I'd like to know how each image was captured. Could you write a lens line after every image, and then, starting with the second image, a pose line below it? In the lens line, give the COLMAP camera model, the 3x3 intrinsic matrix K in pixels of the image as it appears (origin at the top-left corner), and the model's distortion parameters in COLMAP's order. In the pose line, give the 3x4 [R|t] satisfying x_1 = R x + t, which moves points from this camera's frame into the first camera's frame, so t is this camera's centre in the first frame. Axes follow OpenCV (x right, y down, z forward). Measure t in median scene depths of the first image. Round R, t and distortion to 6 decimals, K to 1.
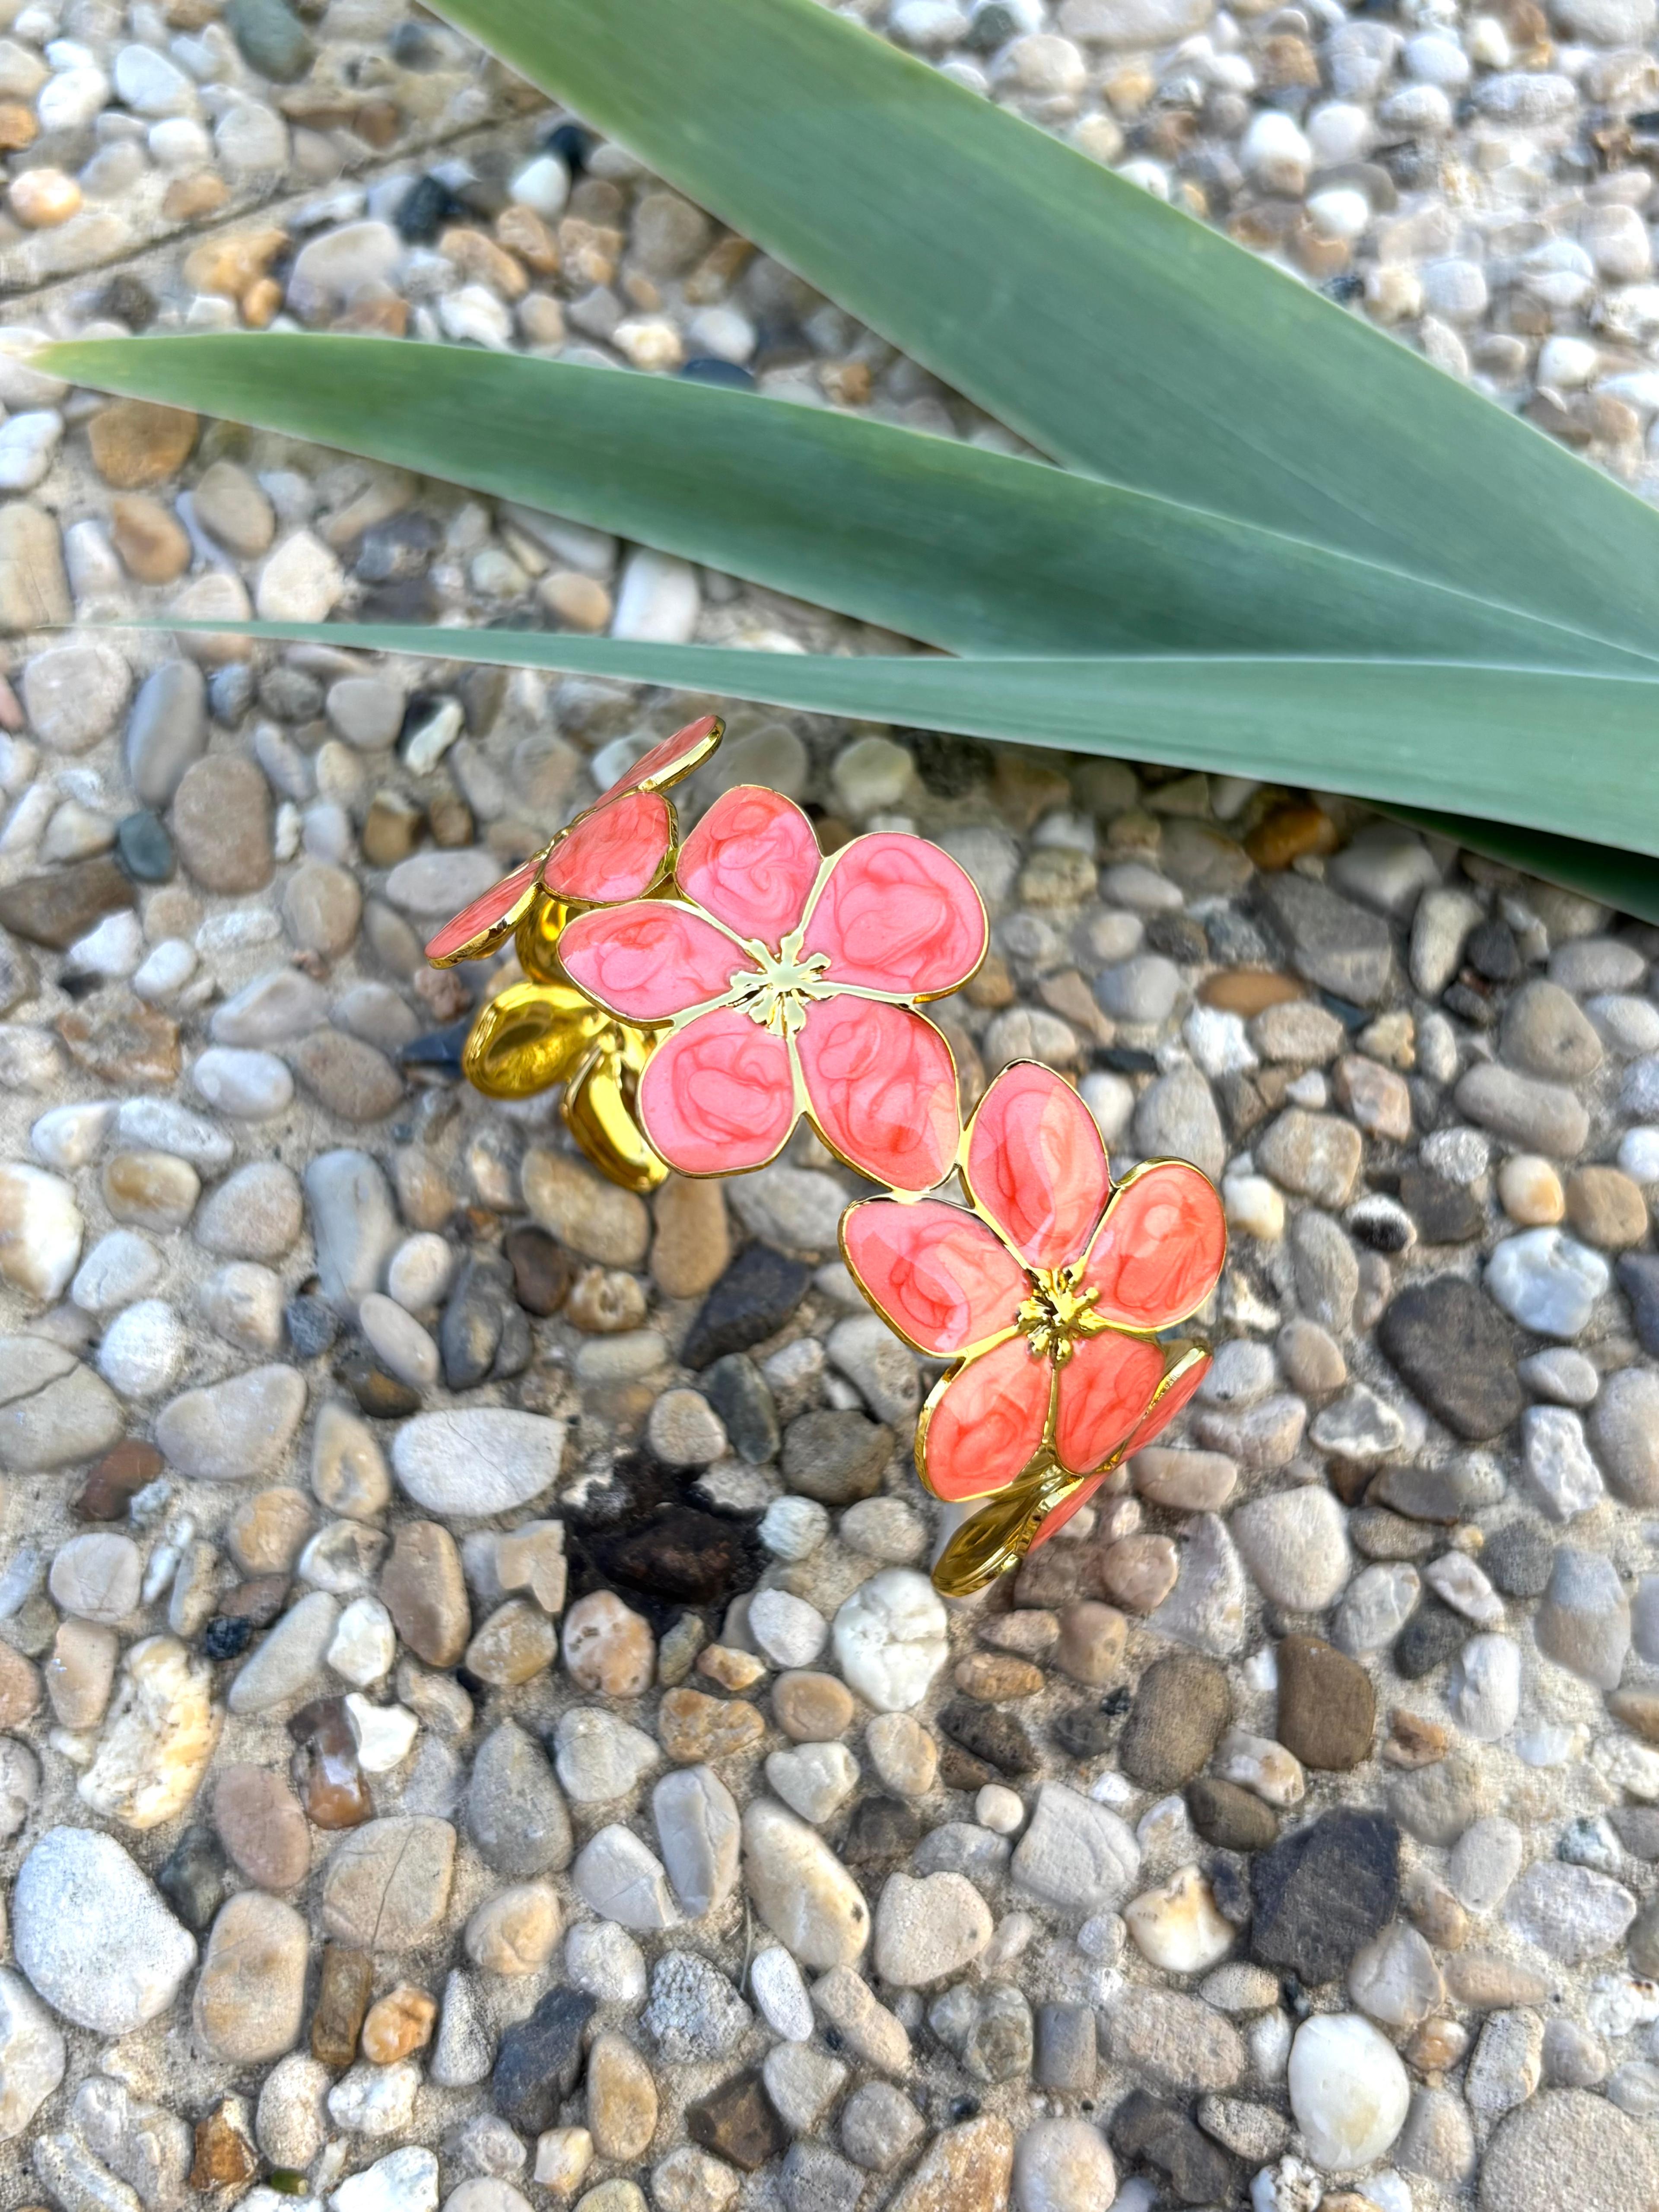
lens RADIAL K [[2462.5, 0, 825.5], [0, 2462.5, 1101.0], [0, 0, 1]] dist [-0.069331, 0.126153]
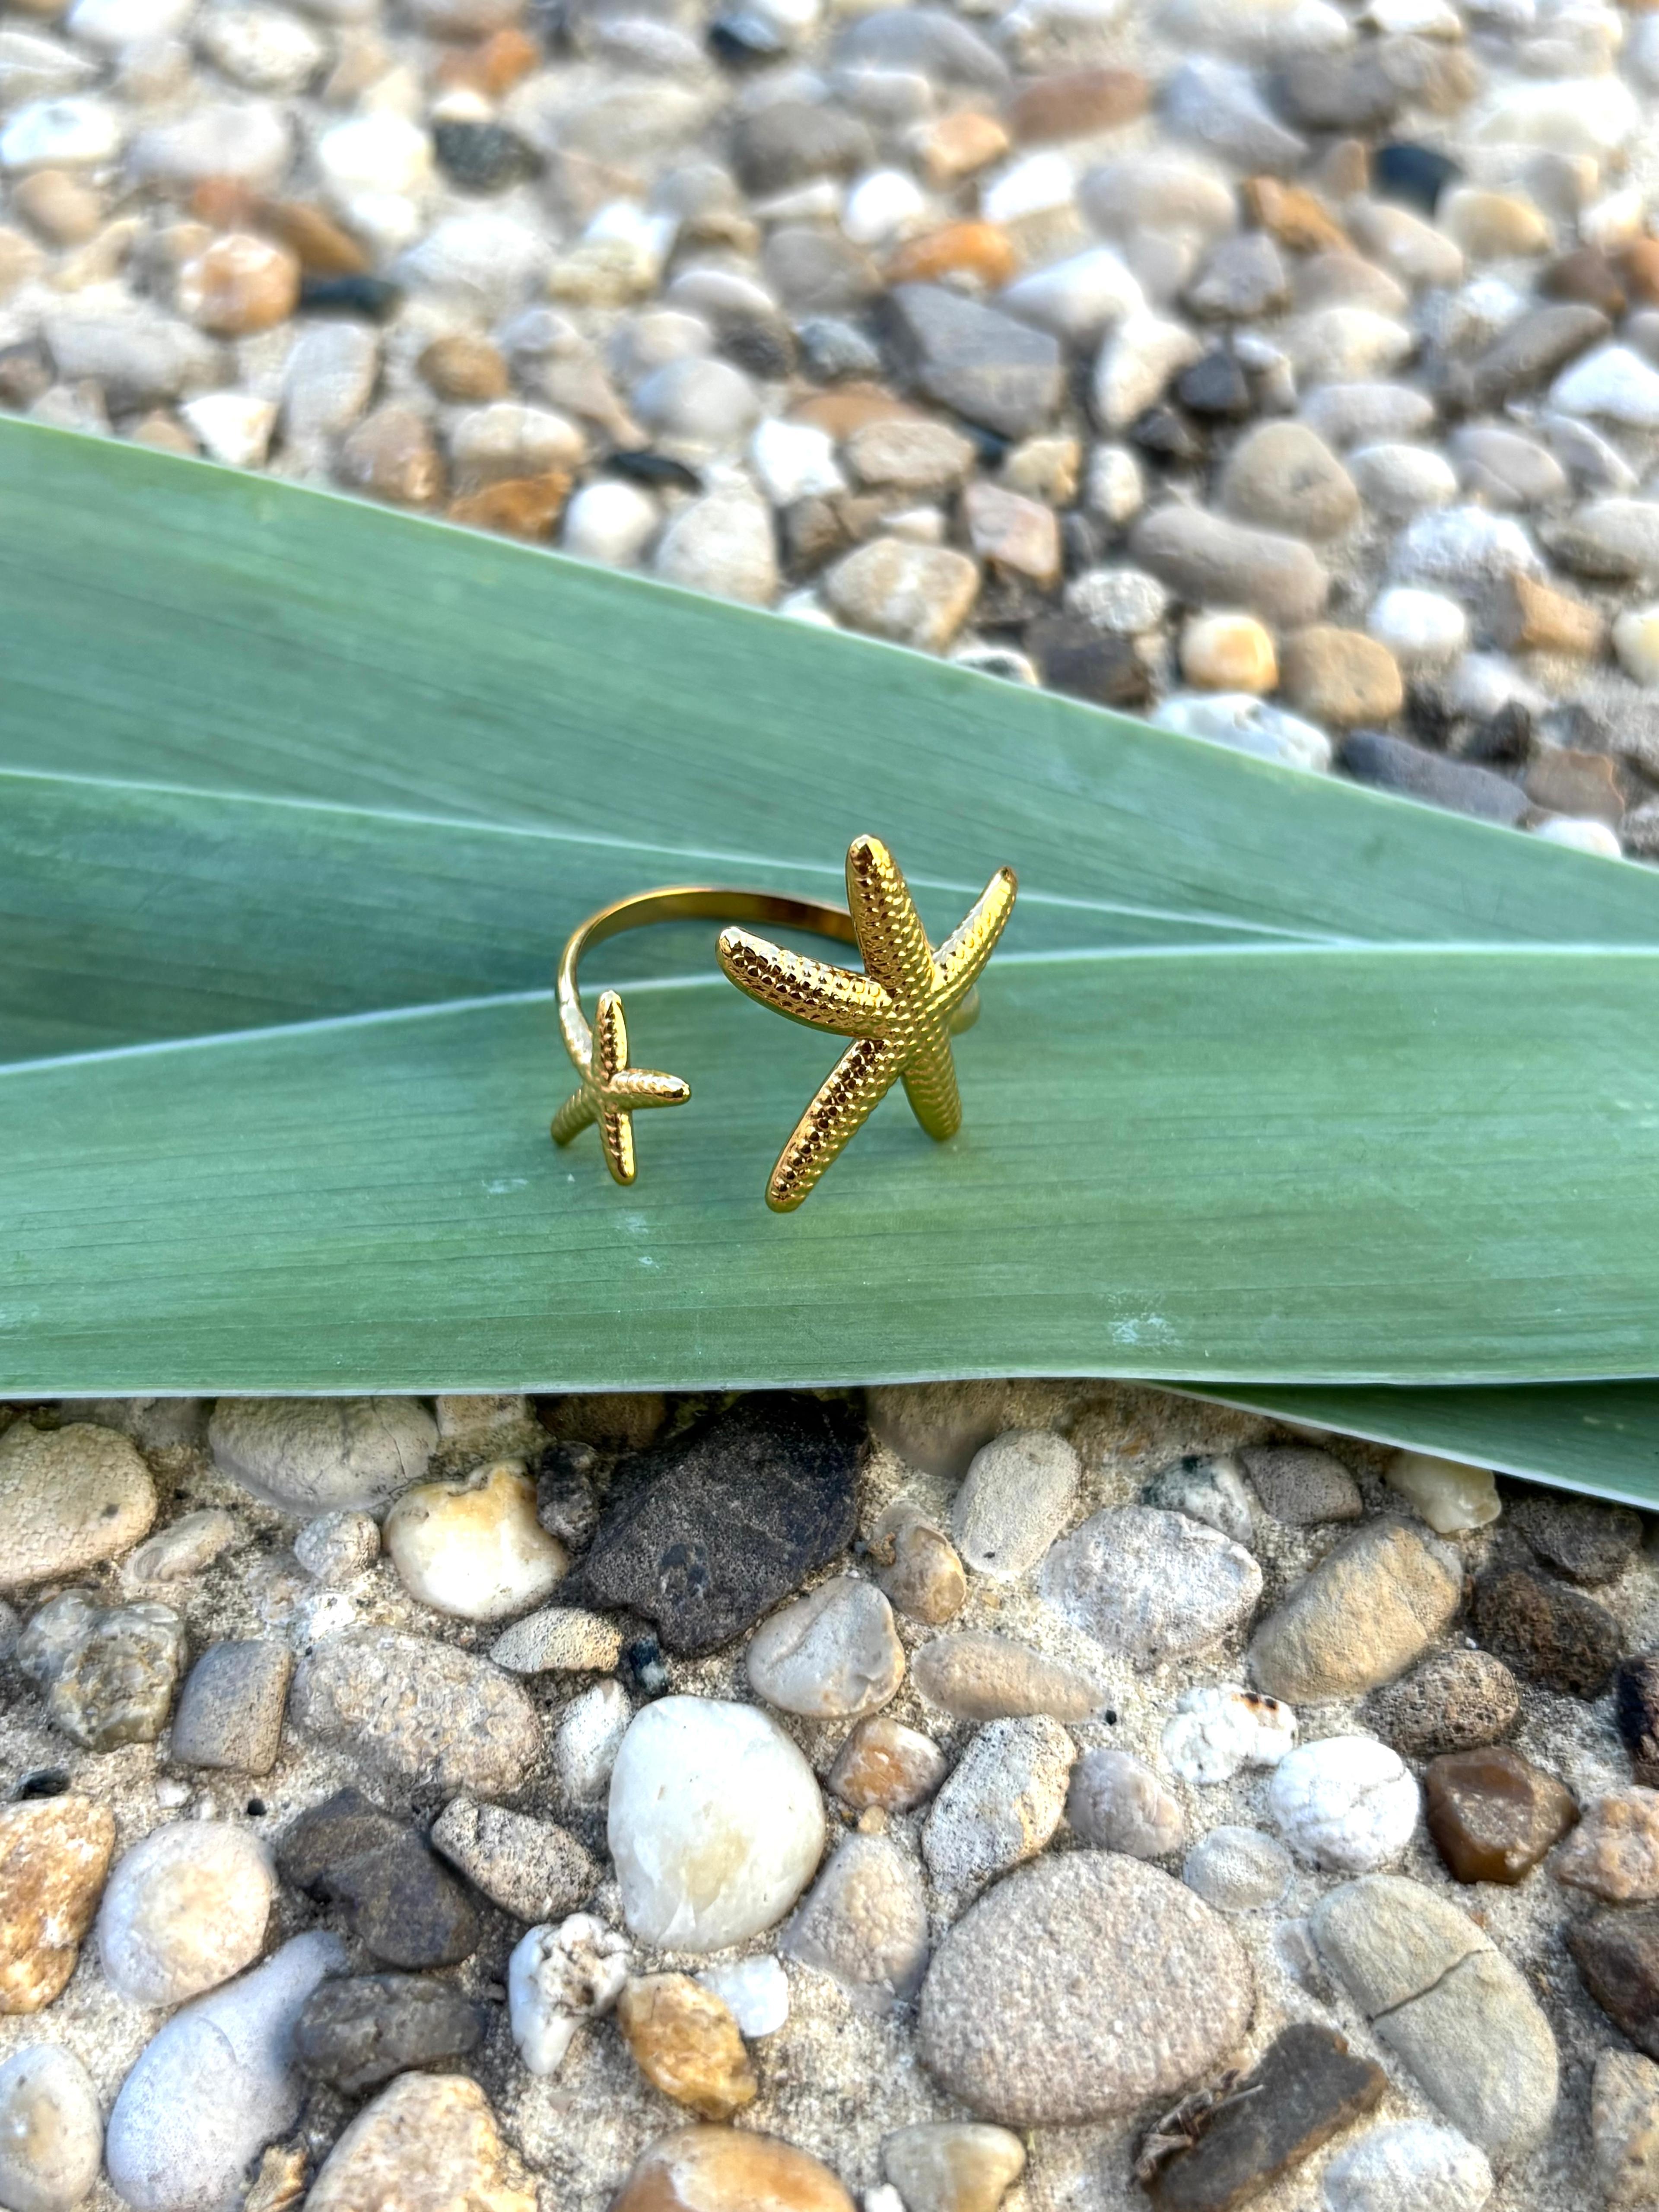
lens RADIAL K [[2688.8, 0, 819.1], [0, 2688.8, 1106.8], [0, 0, 1]] dist [0.191068, -1.085638]
pose [[0.995822, 0.042480, -0.080836, 0.273962], [-0.058216, 0.977329, -0.203567, 0.357482], [0.070355, 0.207422, 0.975718, 0.334546]]
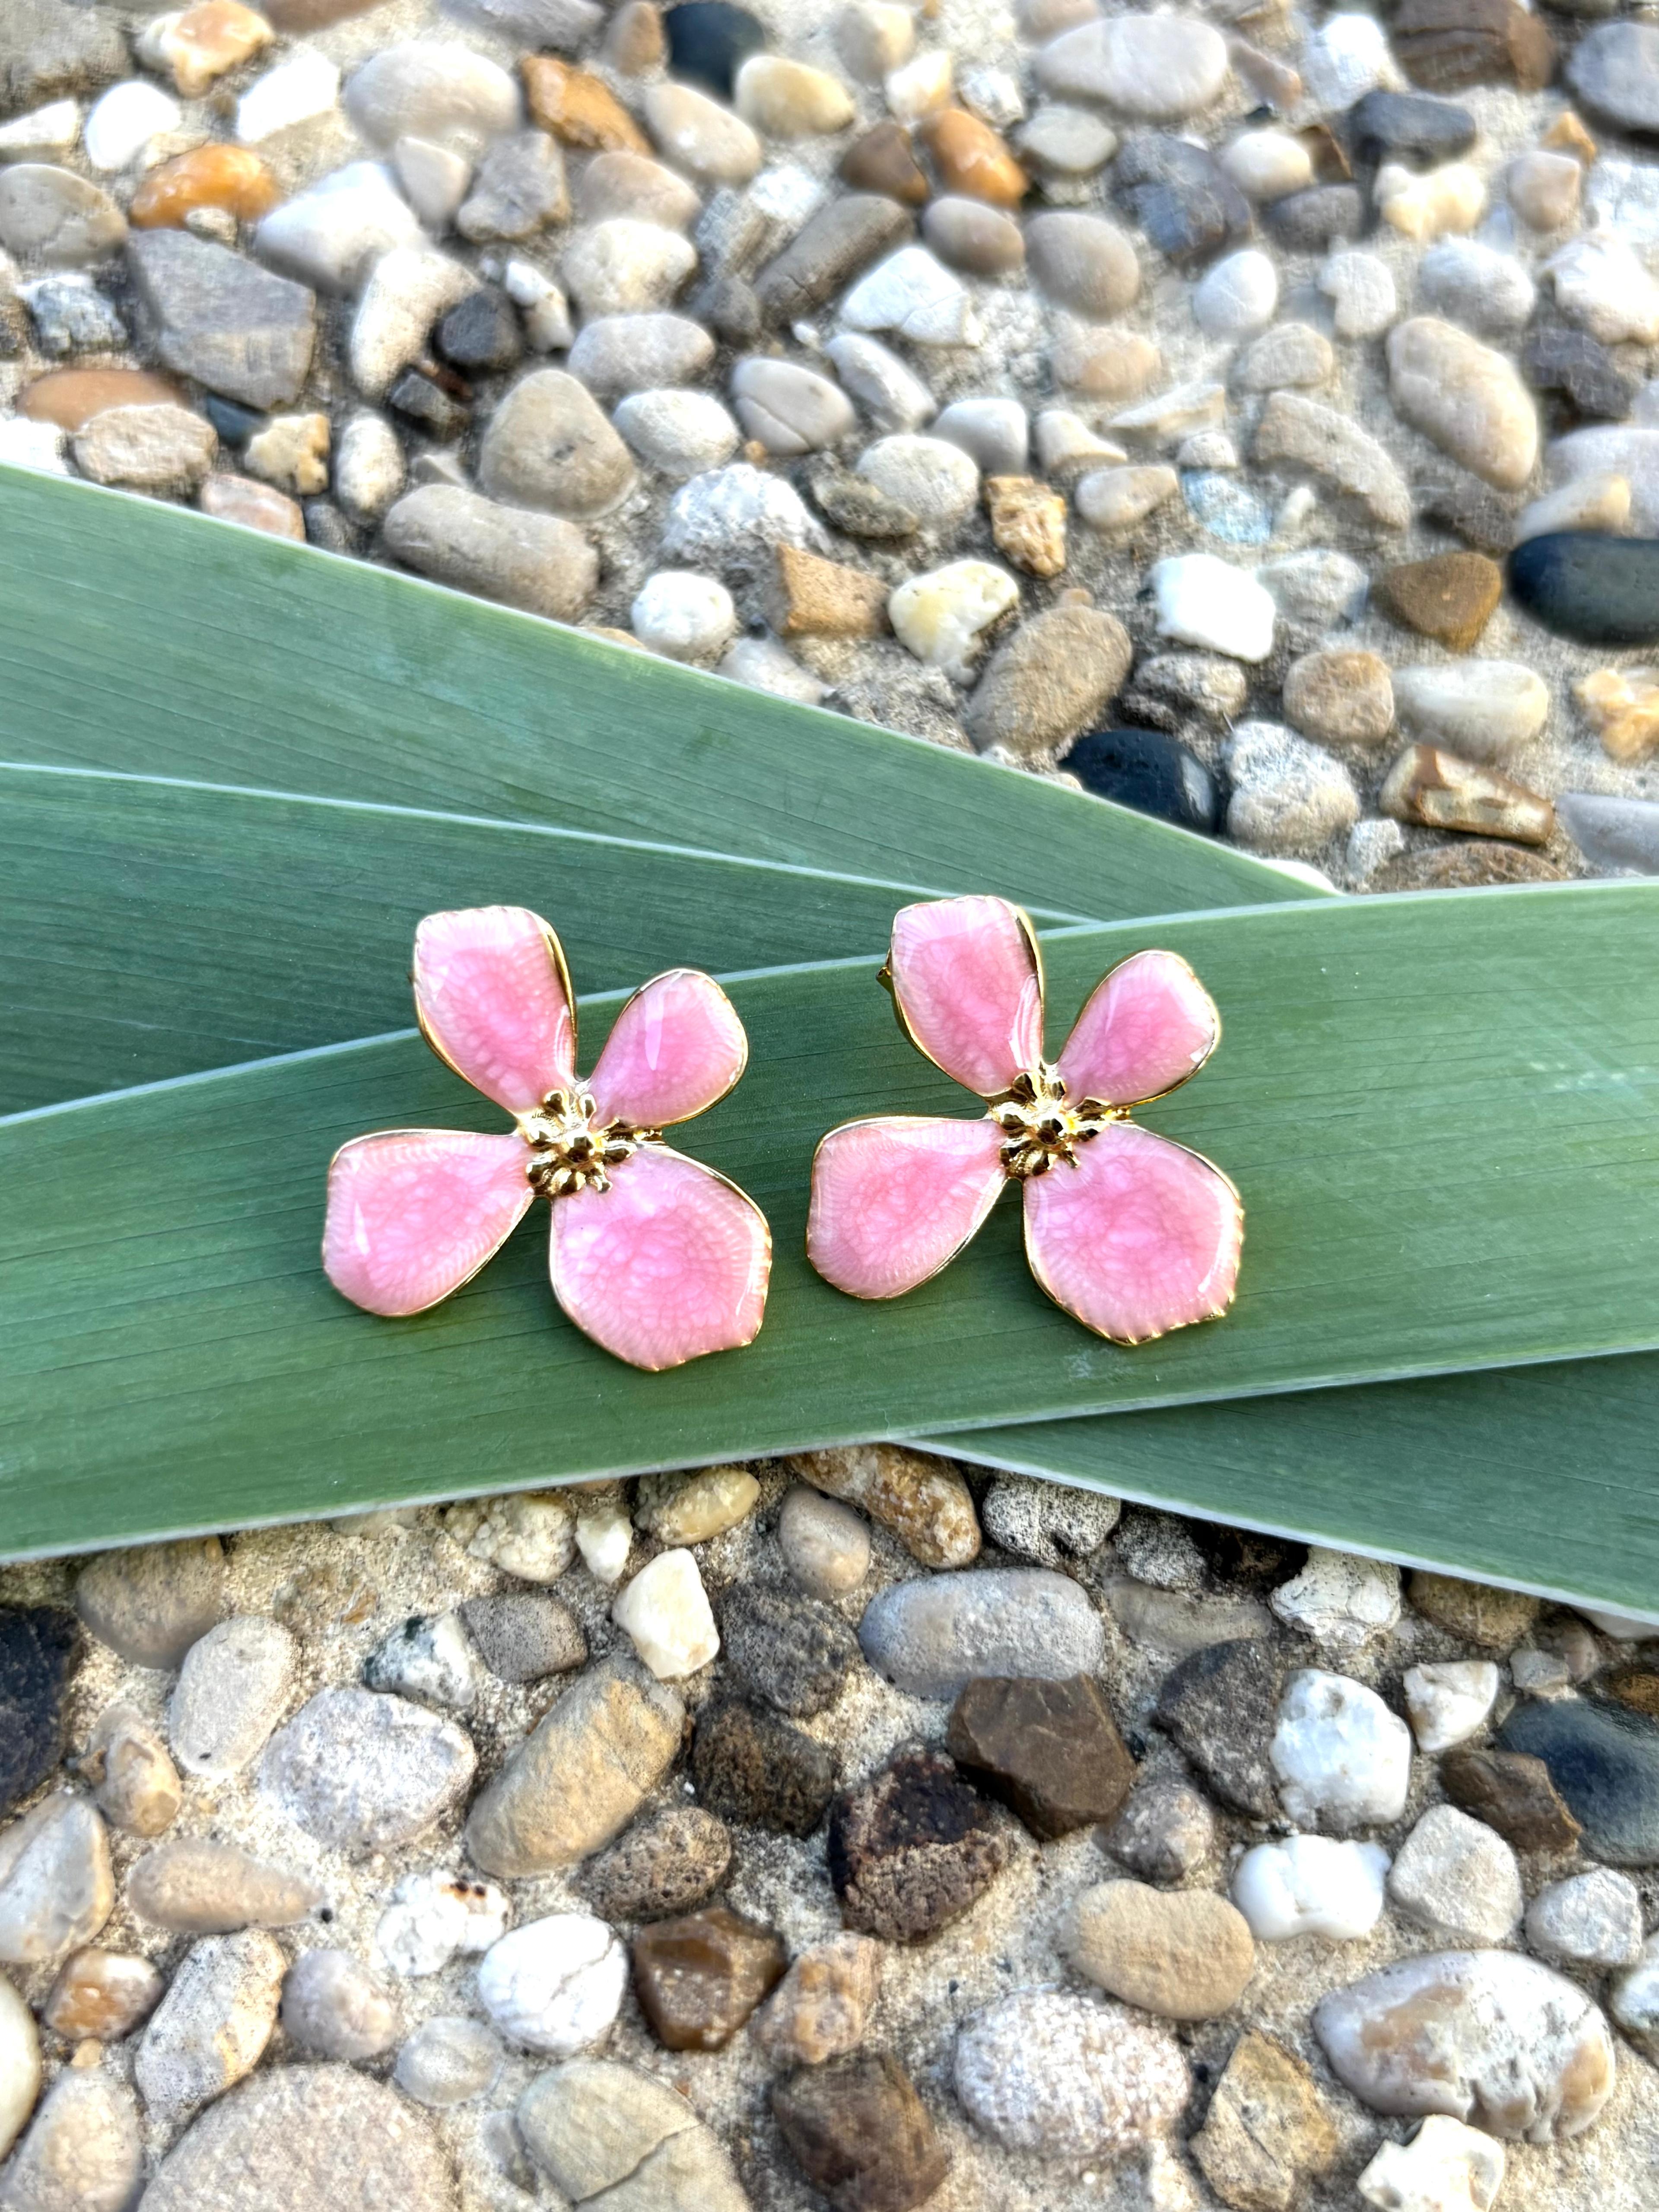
lens RADIAL K [[2433.8, 0, 806.1], [0, 2433.8, 1098.6], [0, 0, 1]] dist [0.126902, -0.771325]
pose [[0.999503, -0.029511, 0.011097, 0.410048], [0.029539, 0.999561, -0.002326, 0.174986], [-0.011024, 0.002653, 0.999936, 0.409636]]
